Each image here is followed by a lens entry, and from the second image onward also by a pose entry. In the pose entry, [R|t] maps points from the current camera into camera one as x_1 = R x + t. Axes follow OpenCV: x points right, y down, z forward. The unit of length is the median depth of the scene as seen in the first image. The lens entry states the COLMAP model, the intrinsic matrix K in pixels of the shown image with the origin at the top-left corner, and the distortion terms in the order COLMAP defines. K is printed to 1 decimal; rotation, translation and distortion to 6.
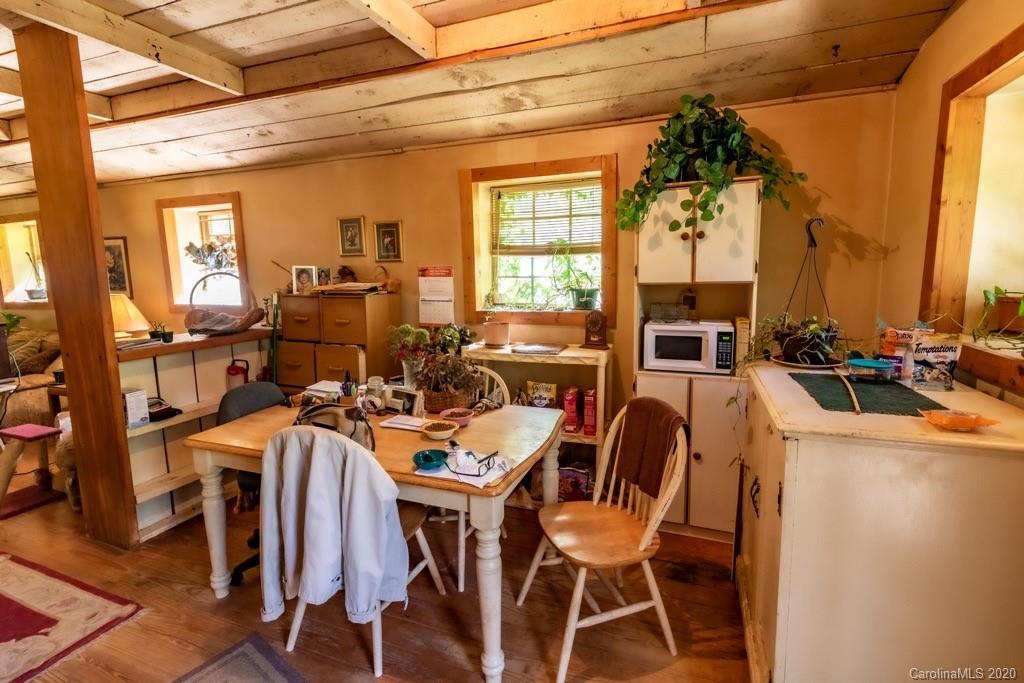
lens RADIAL K [[472.9, 0, 510.2], [0, 472.9, 342.6], [0, 0, 1]] dist [-0.002478, 0.000011]
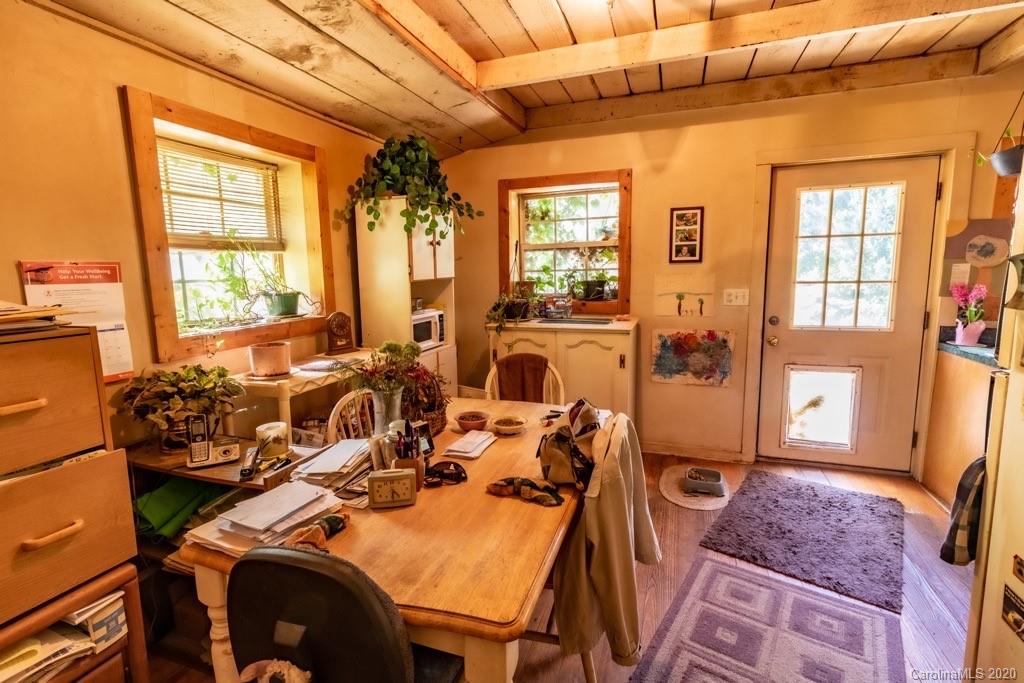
lens RADIAL K [[472.9, 0, 510.2], [0, 472.9, 342.6], [0, 0, 1]] dist [-0.002478, 0.000011]
pose [[-0.031803, -0.142777, 0.989244, -0.811968], [0.164590, 0.975484, 0.146083, -0.096532], [-0.985849, 0.167465, -0.007524, 0.717569]]
